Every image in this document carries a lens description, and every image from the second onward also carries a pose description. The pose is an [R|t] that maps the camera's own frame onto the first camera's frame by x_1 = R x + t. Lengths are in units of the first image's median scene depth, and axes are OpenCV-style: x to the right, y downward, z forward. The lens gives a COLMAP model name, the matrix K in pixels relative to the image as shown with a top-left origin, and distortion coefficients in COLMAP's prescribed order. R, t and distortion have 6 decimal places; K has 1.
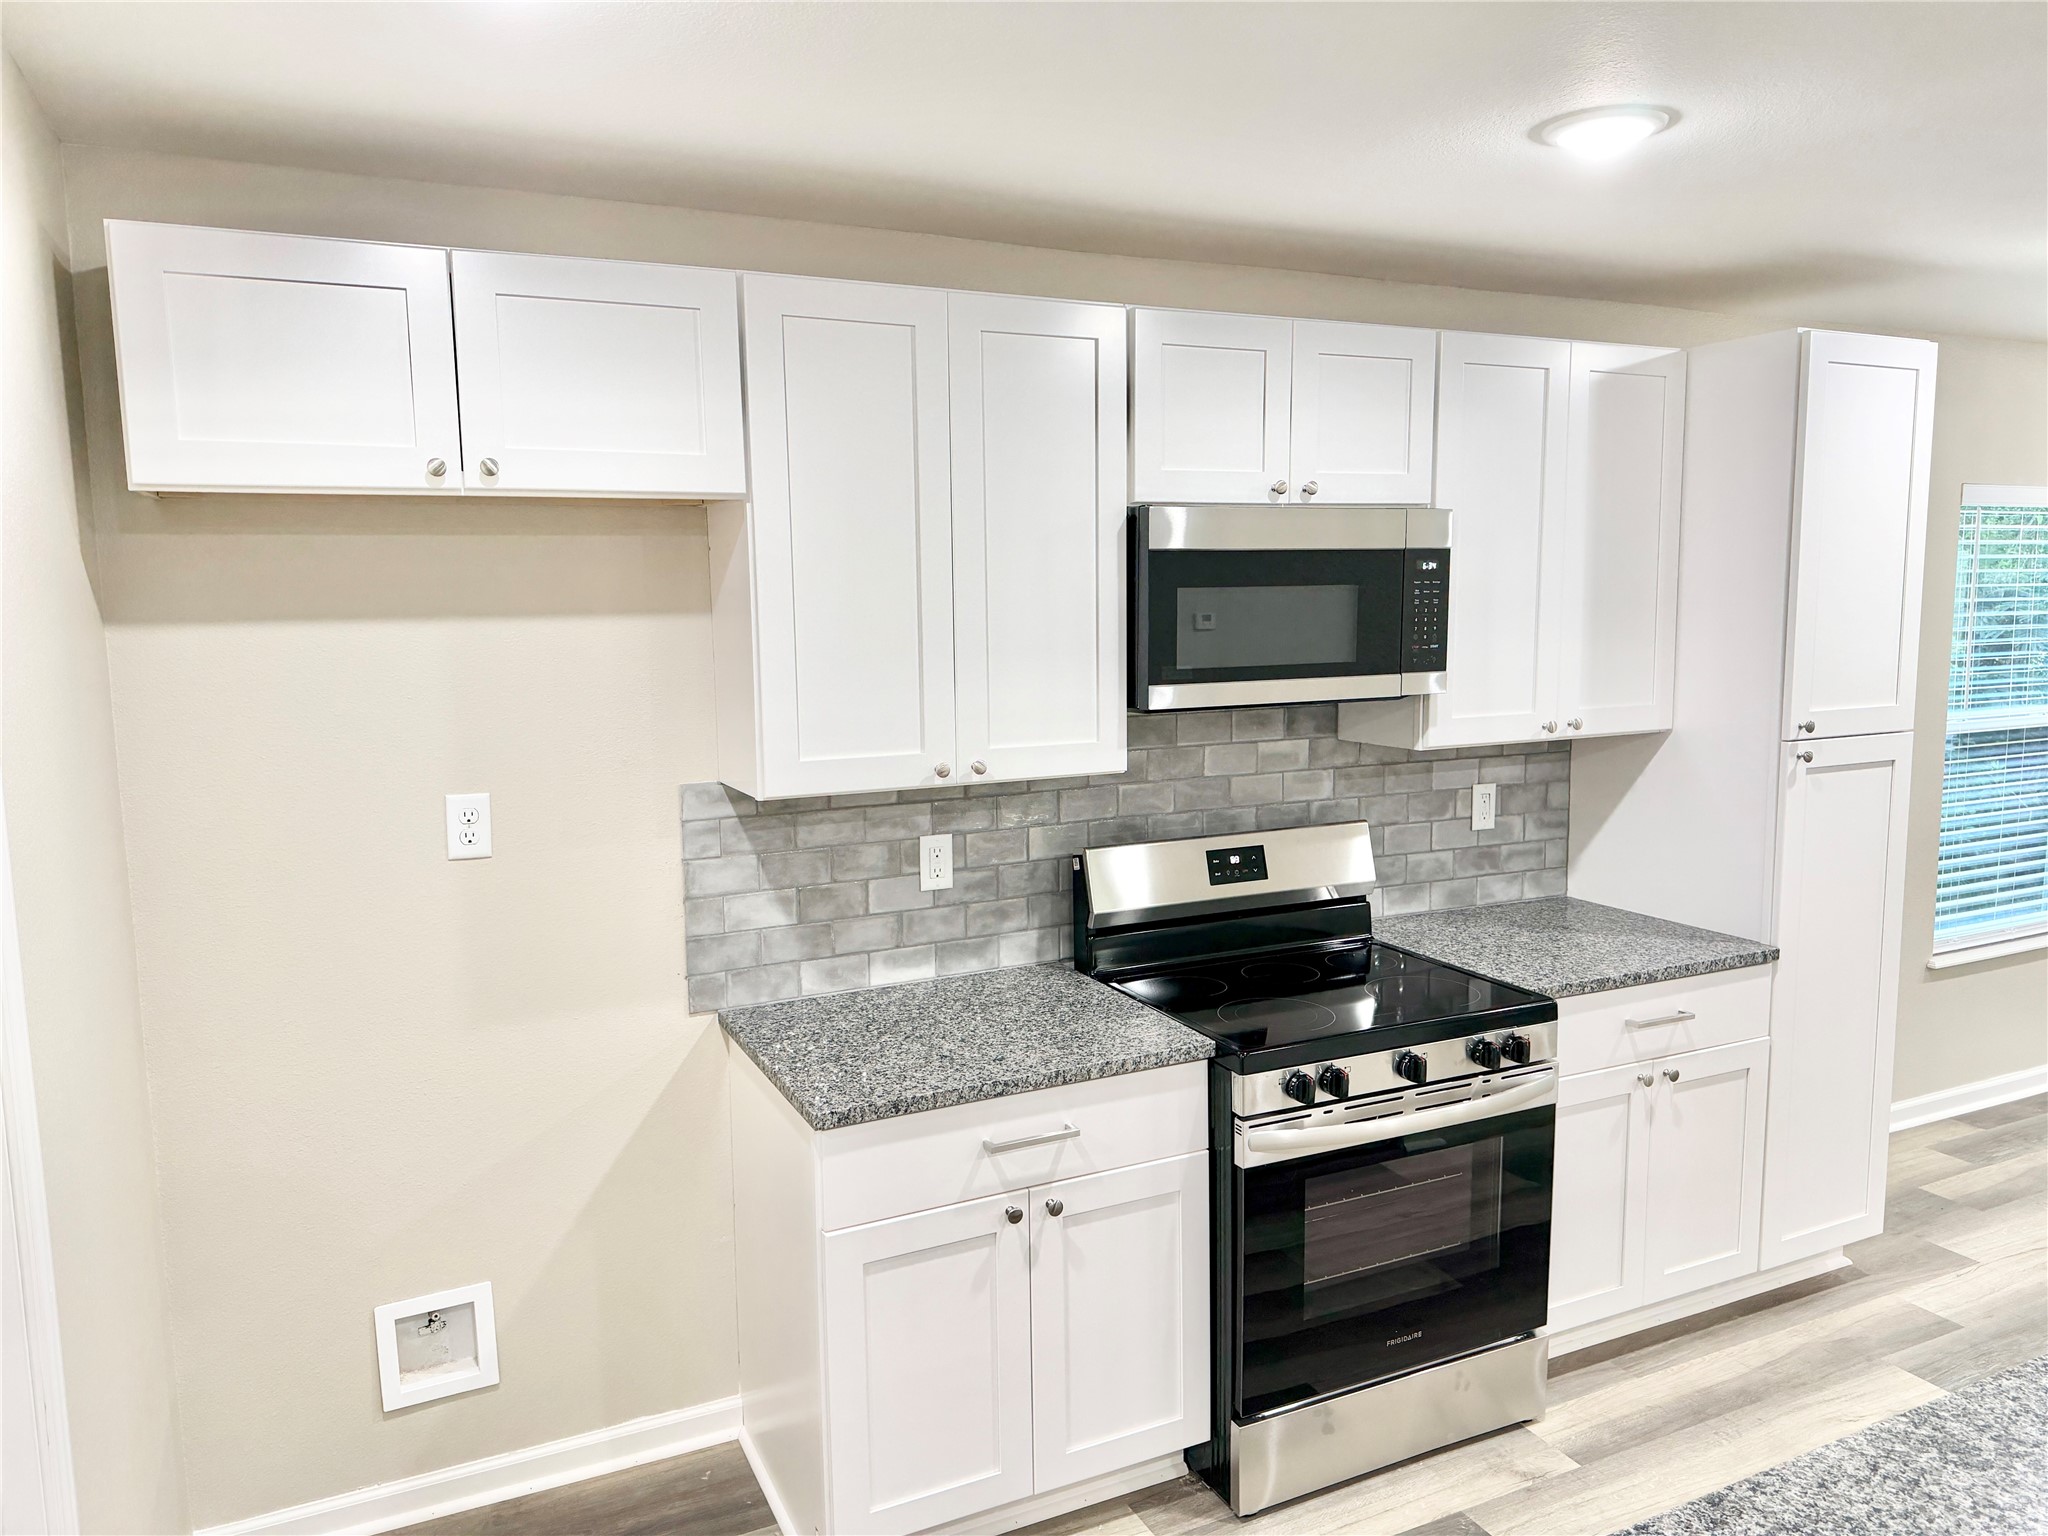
lens RADIAL K [[1440.5, 0, 1038.0], [0, 1440.5, 765.1], [0, 0, 1]] dist [0.091404, -0.127364]
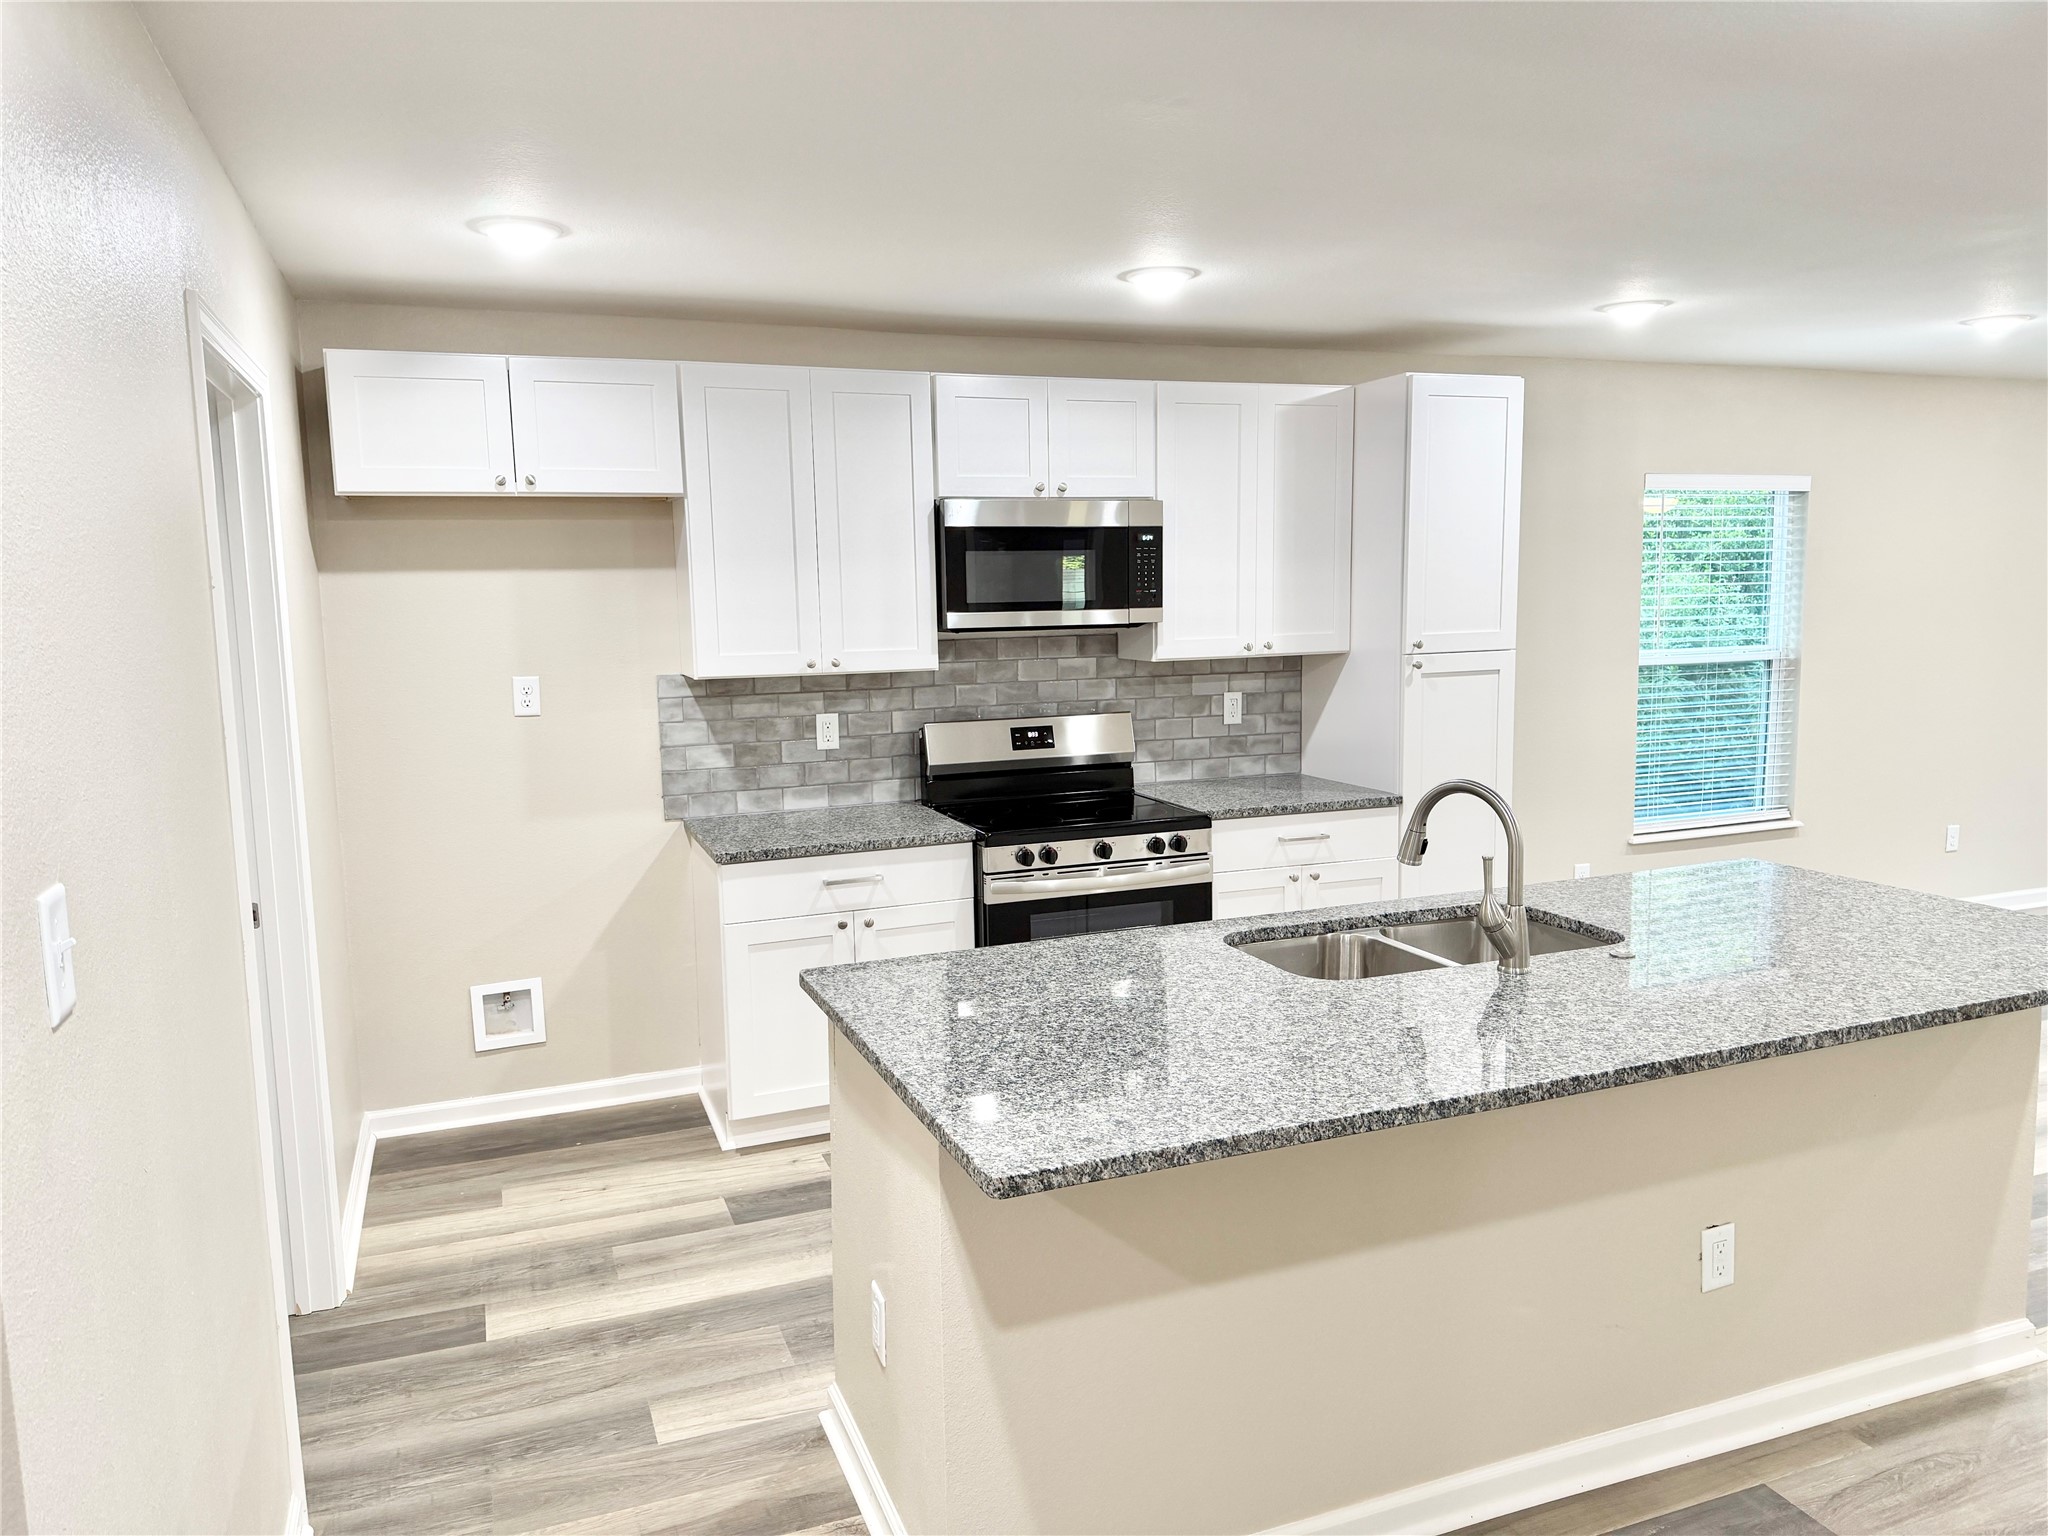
lens RADIAL K [[1429.8, 0, 1032.8], [0, 1429.8, 764.3], [0, 0, 1]] dist [0.119839, -0.147199]
pose [[0.996845, 0.005072, -0.079205, 0.268945], [-0.004436, 0.999957, 0.008198, 0.088607], [0.079243, -0.007821, 0.996825, -0.510473]]
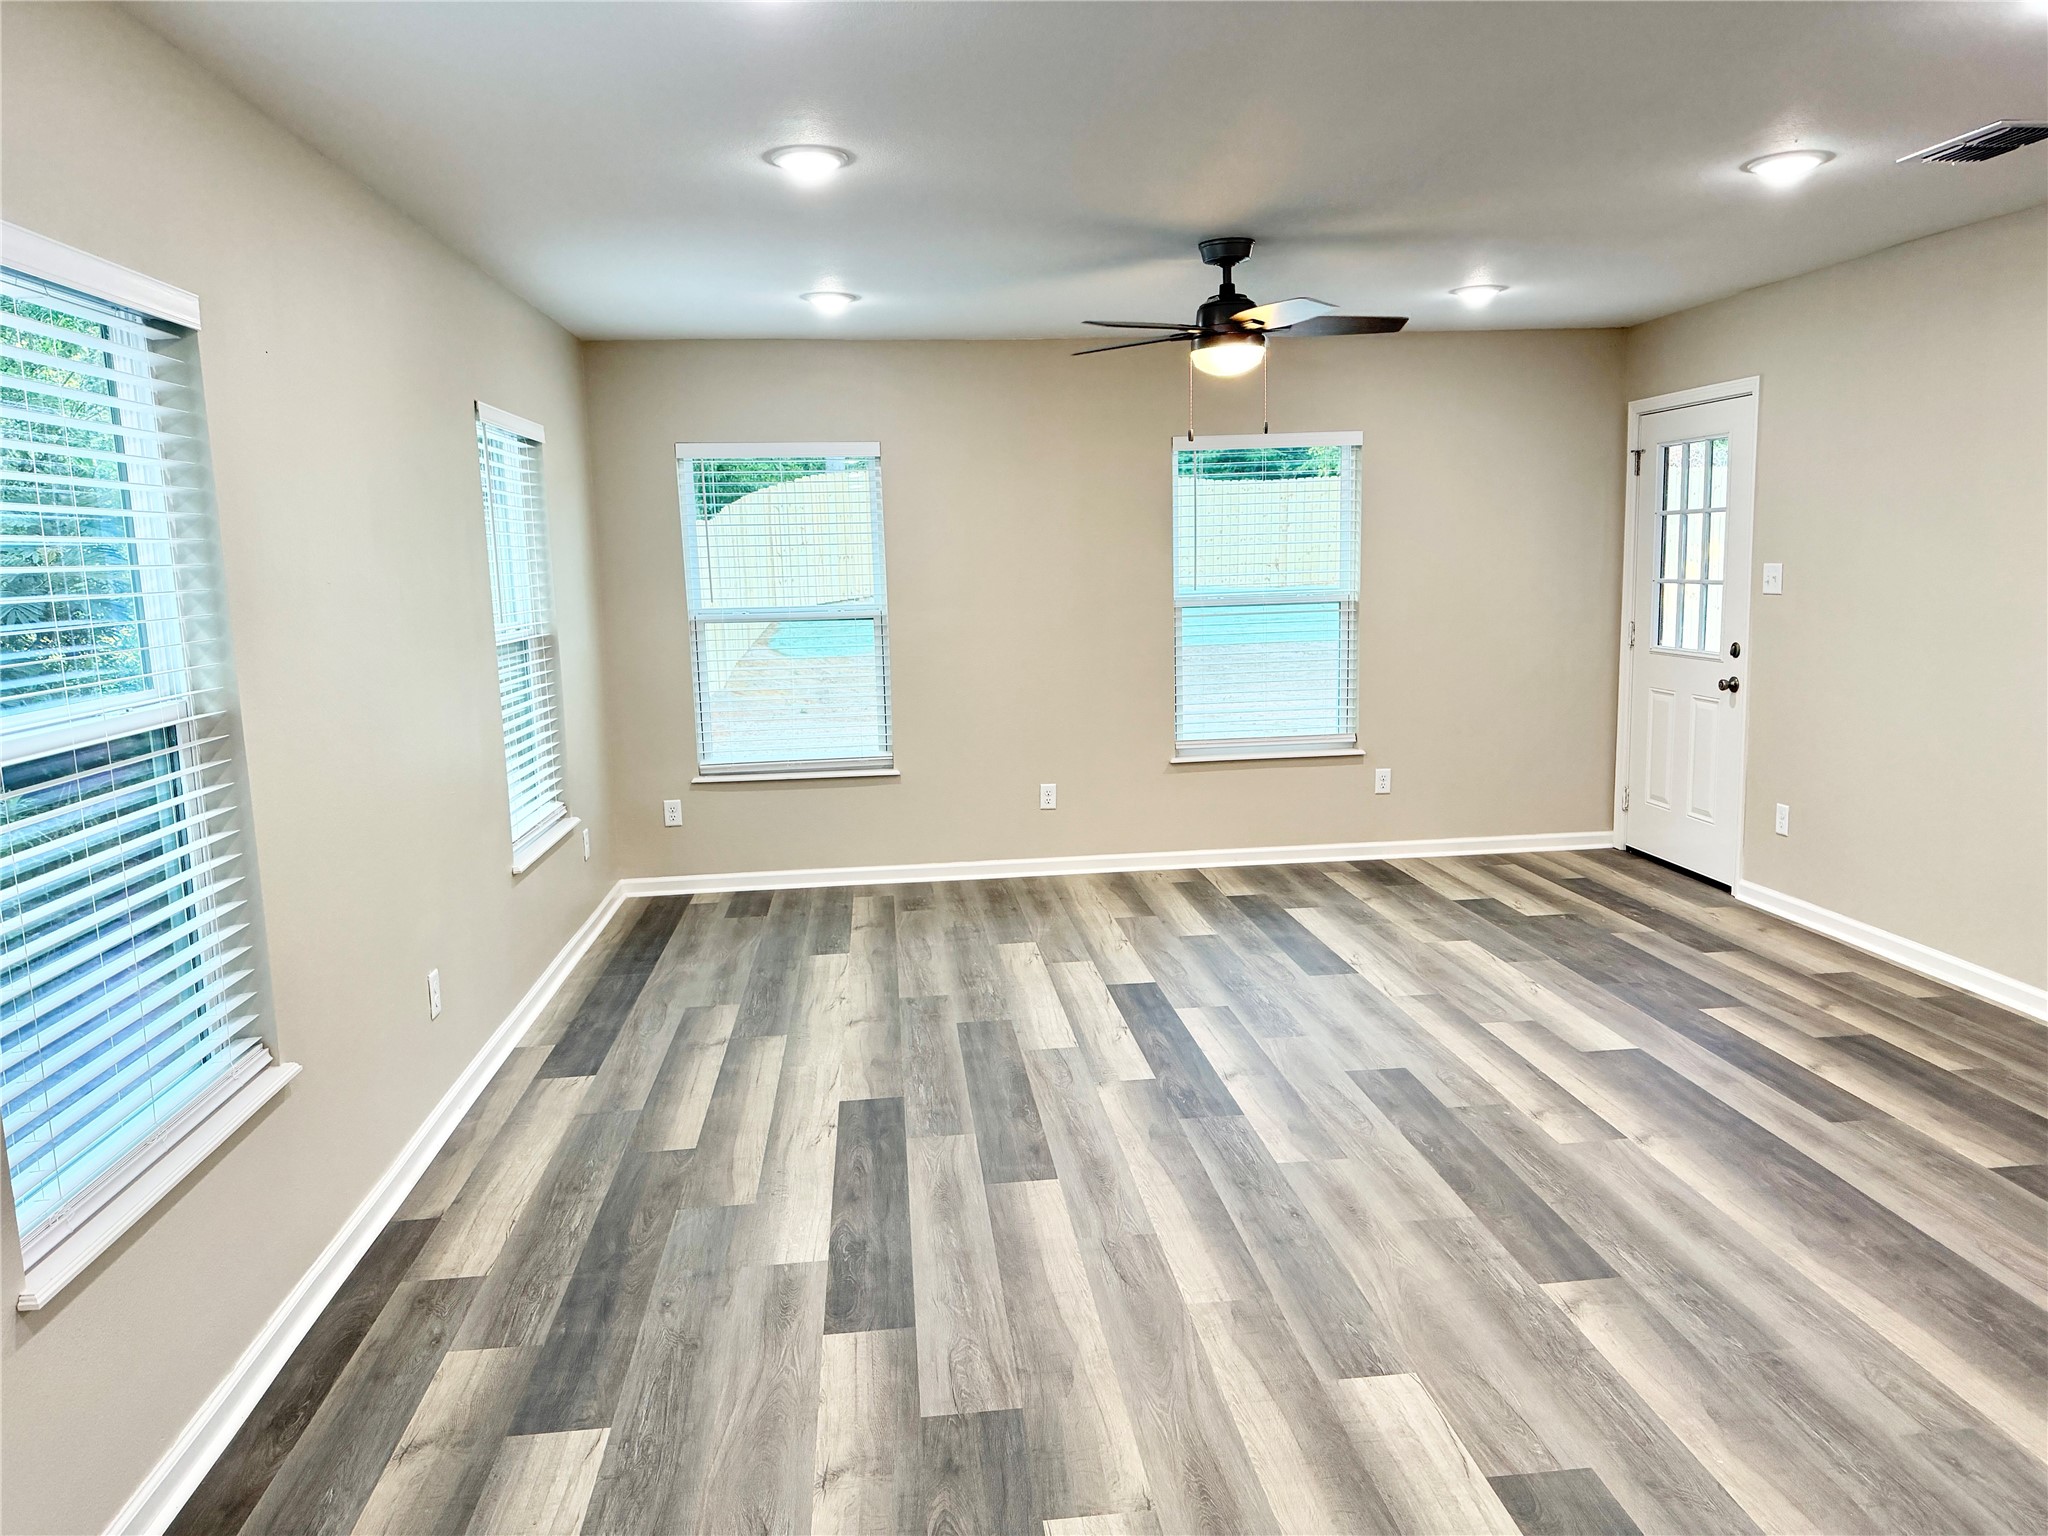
lens RADIAL K [[1432.5, 0, 1027.6], [0, 1432.5, 765.3], [0, 0, 1]] dist [0.065917, -0.079147]
pose [[0.333593, -0.133946, 0.933153, 0.490763], [0.130614, 0.986875, 0.094964, -0.035563], [-0.933625, 0.090204, 0.346710, 0.829343]]
